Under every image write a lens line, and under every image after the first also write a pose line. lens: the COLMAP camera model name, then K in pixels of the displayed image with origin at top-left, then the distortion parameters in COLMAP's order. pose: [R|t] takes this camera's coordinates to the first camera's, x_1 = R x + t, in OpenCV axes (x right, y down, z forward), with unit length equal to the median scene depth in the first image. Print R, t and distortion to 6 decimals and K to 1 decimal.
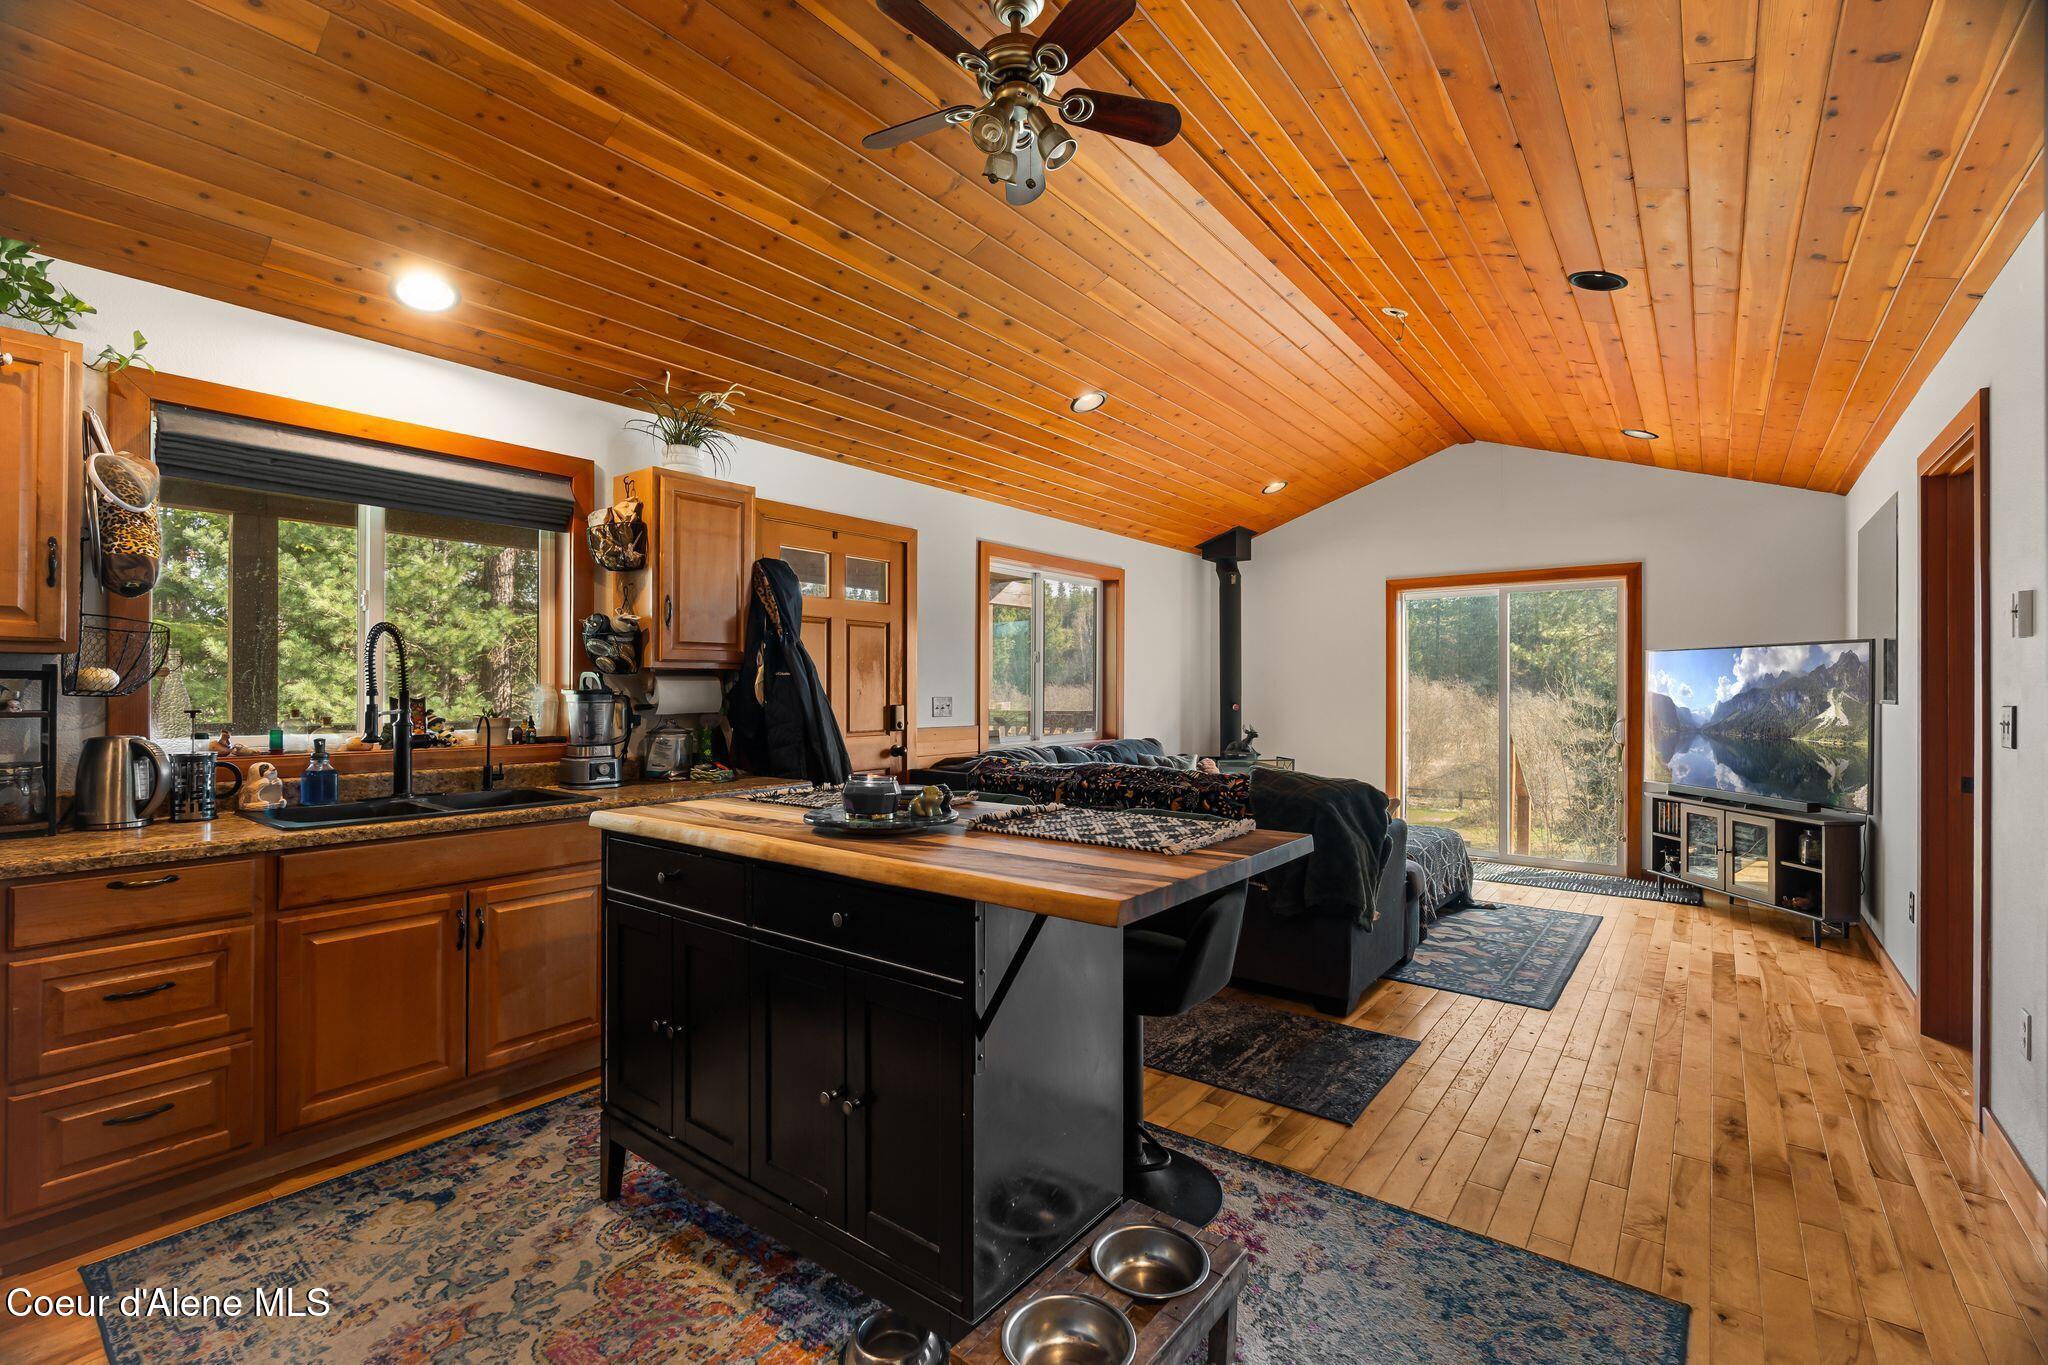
lens RADIAL K [[877.7, 0, 1018.3], [0, 877.7, 685.1], [0, 0, 1]] dist [0.001465, -0.000001]
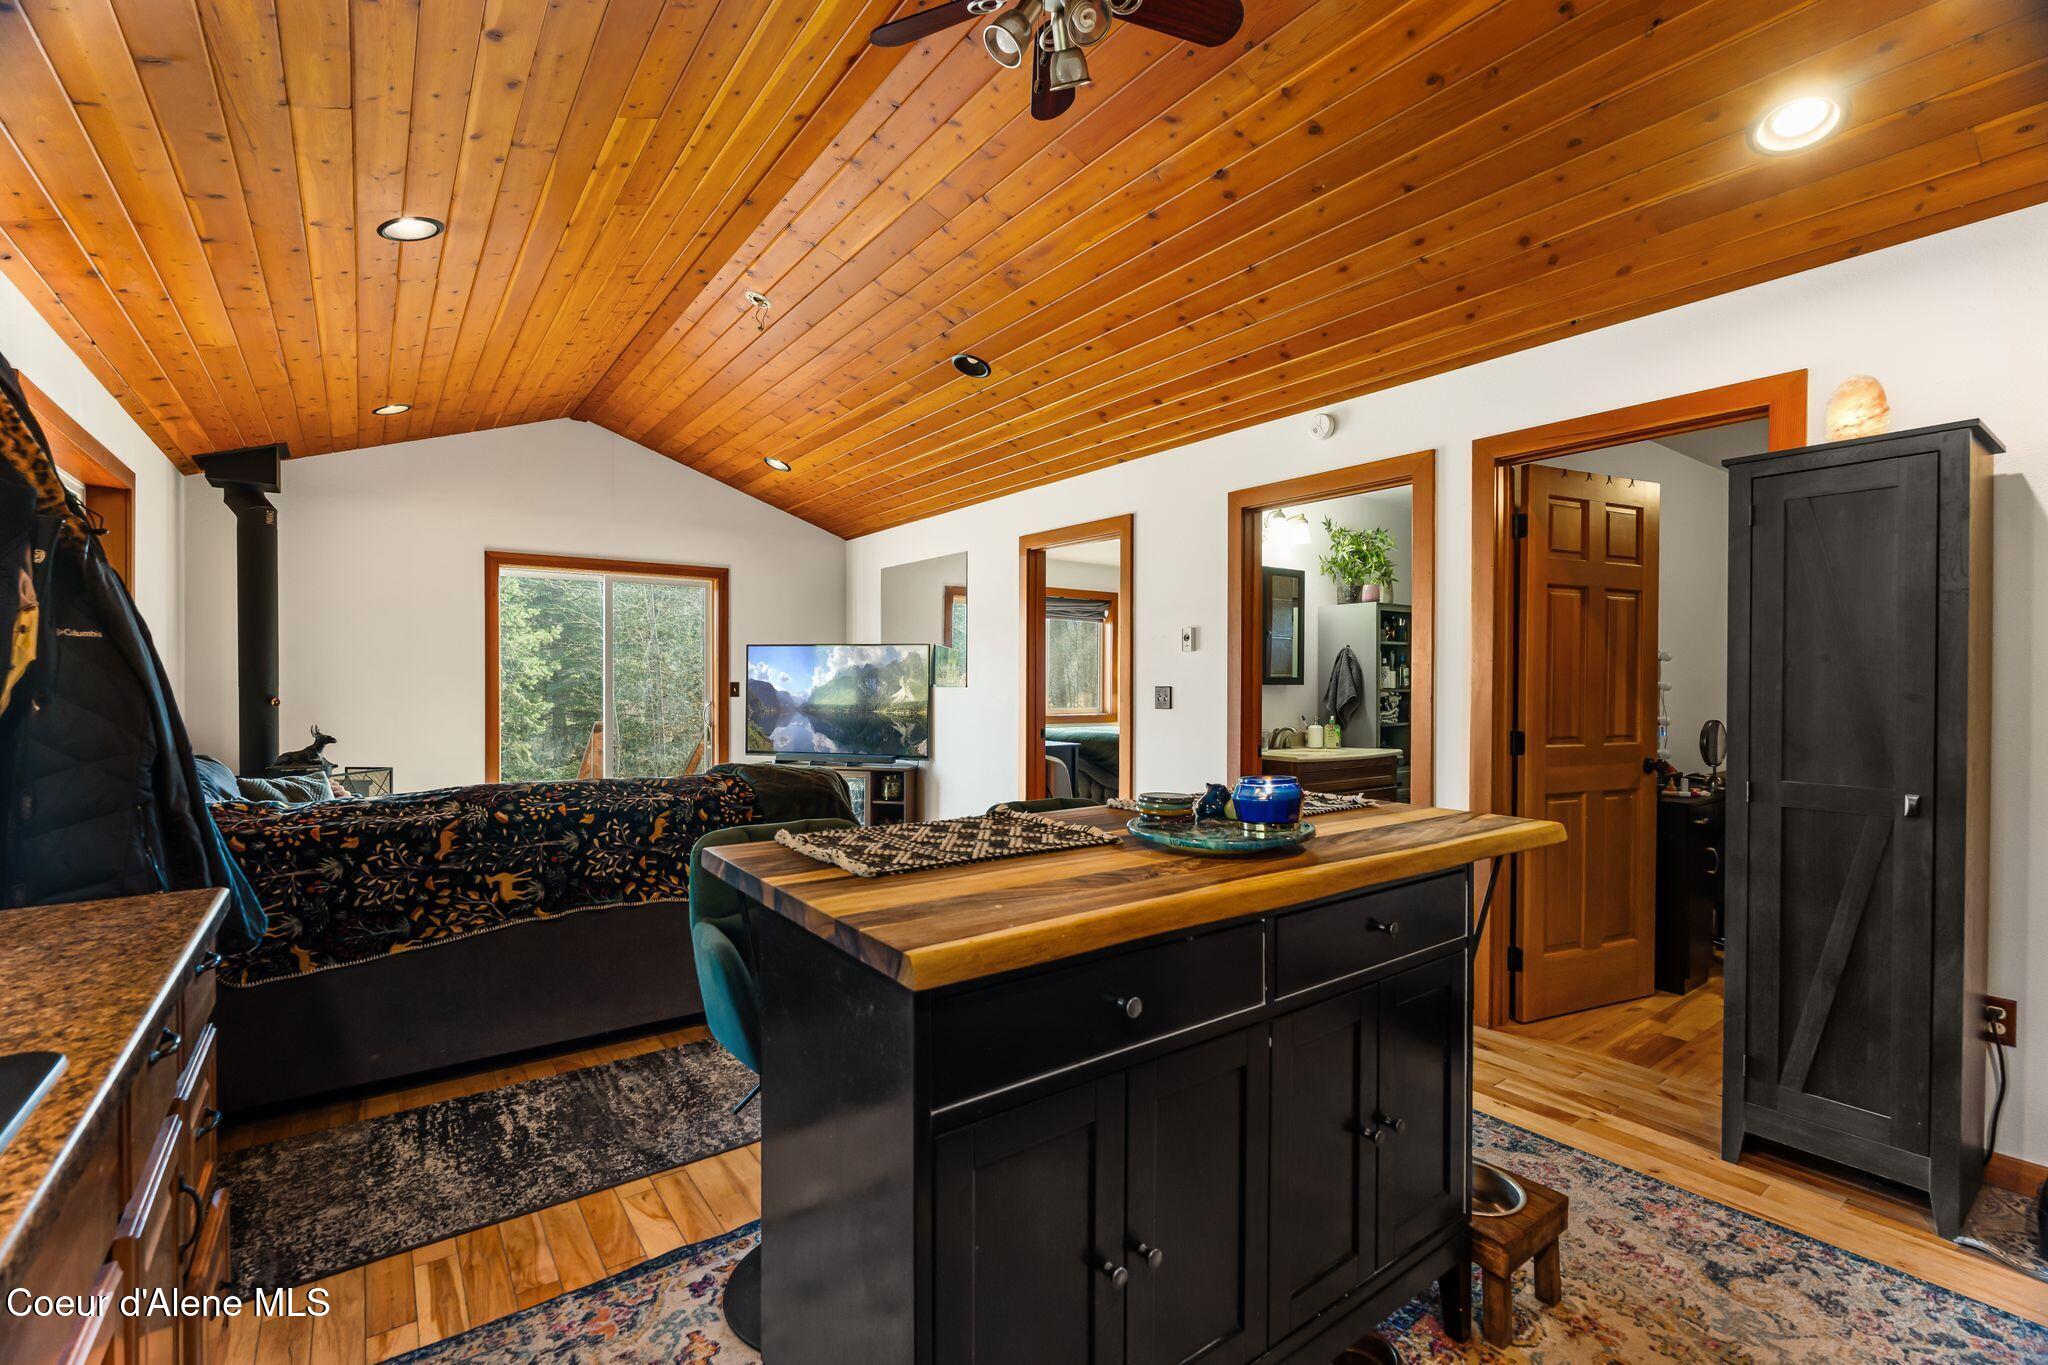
lens RADIAL K [[877.7, 0, 1018.3], [0, 877.7, 685.1], [0, 0, 1]] dist [0.001465, -0.000001]
pose [[0.259558, -0.008397, 0.965691, -0.427724], [-0.005749, 0.999931, 0.010240, 0.002317], [-0.965710, -0.008210, 0.259492, 0.408163]]
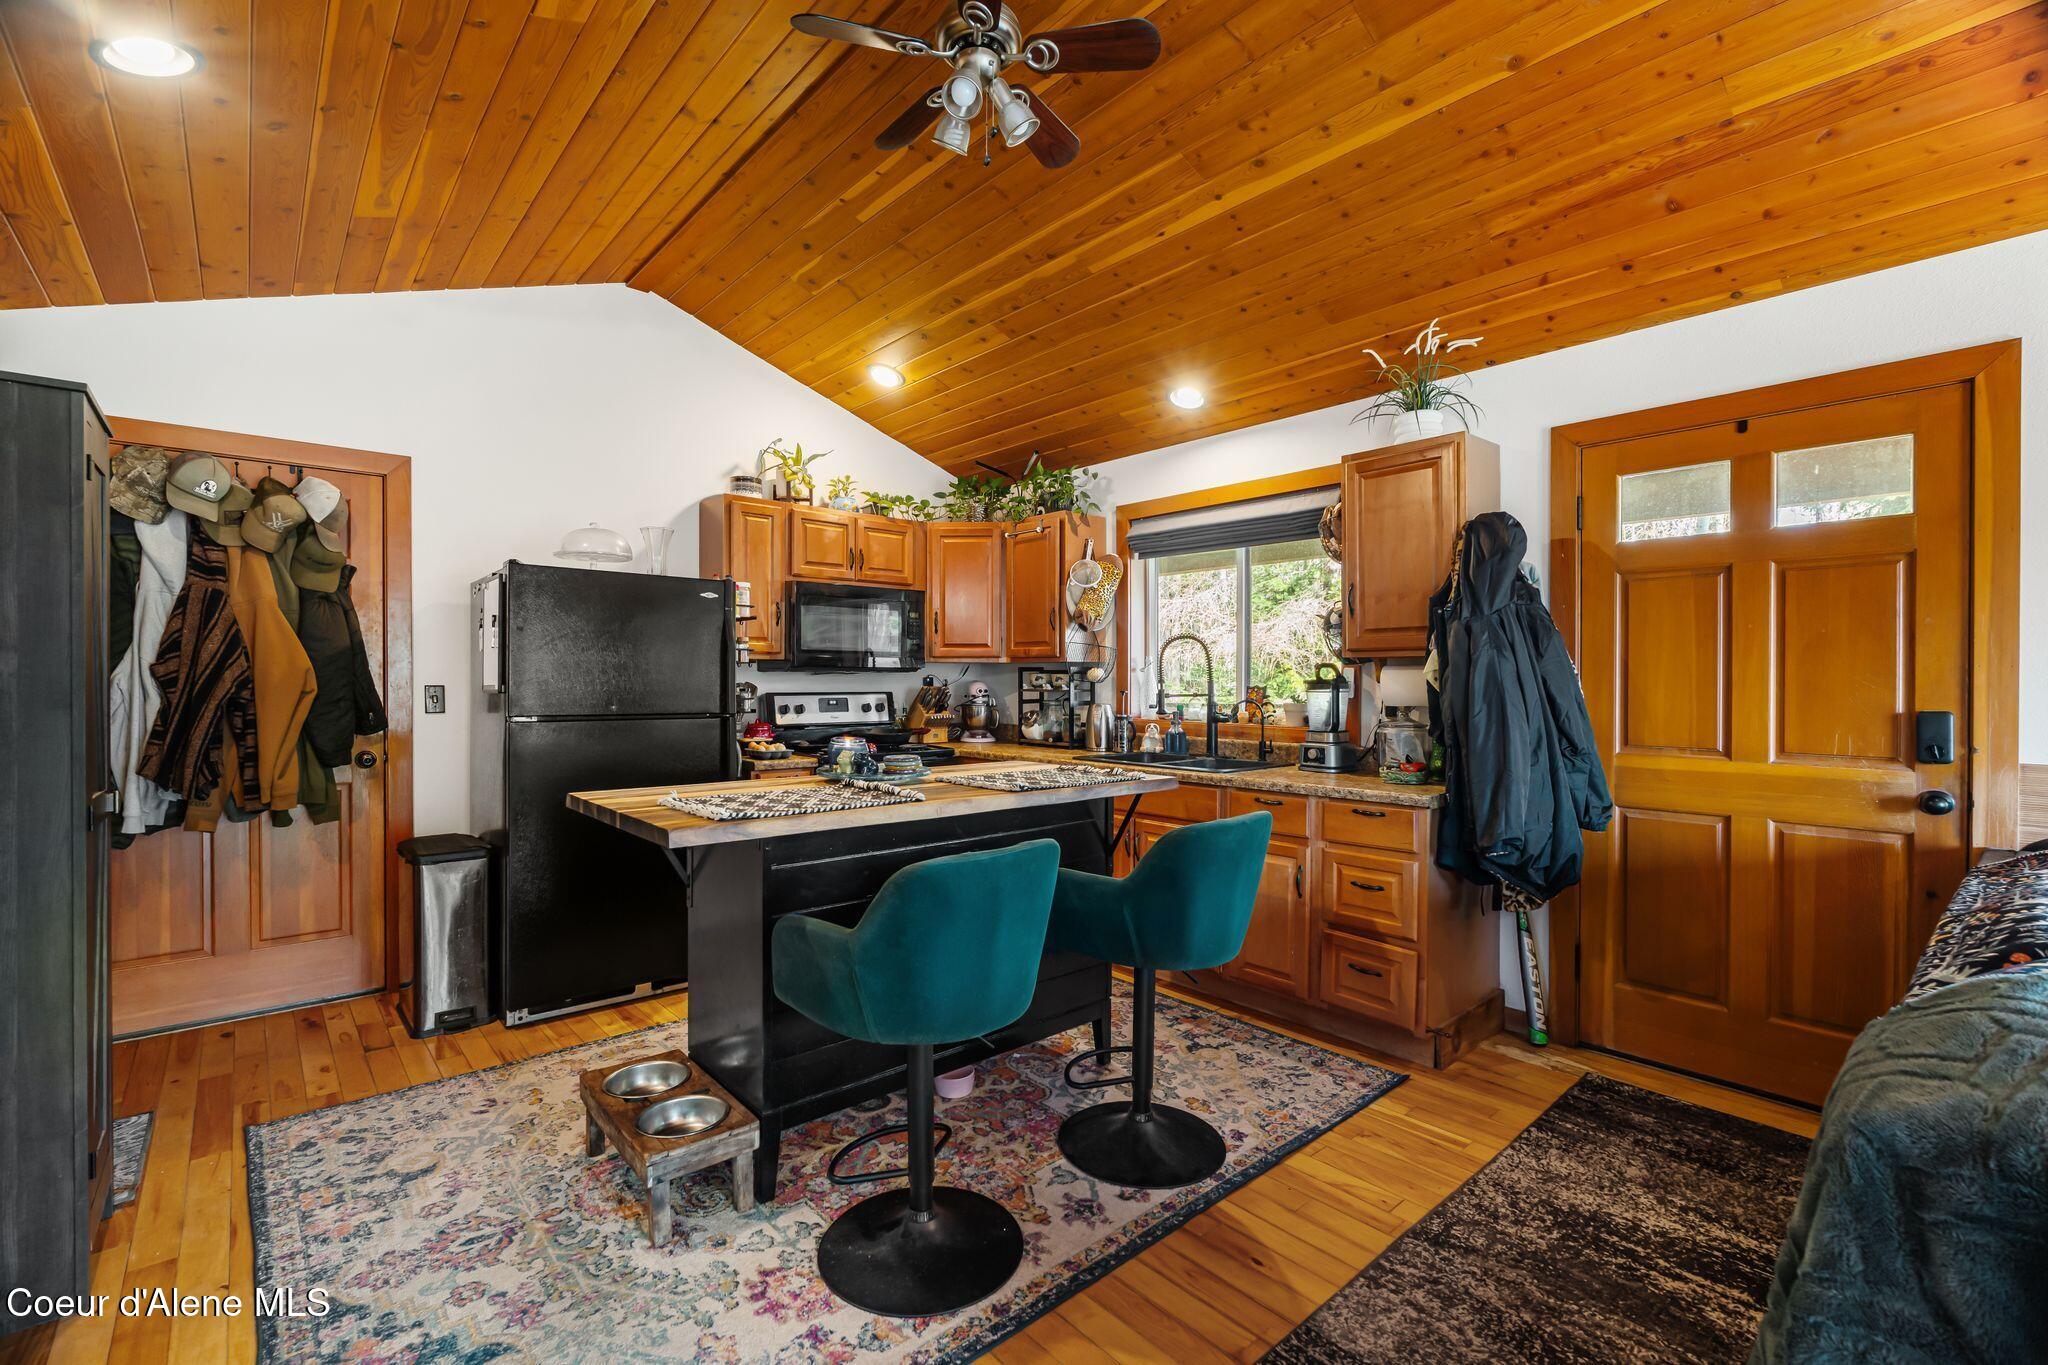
lens RADIAL K [[877.7, 0, 1018.3], [0, 877.7, 685.1], [0, 0, 1]] dist [0.001465, -0.000001]
pose [[-0.174733, 0.005017, -0.984603, 0.477913], [0.000533, 0.999987, 0.005000, 0.004447], [0.984616, 0.000349, -0.174733, 0.613457]]
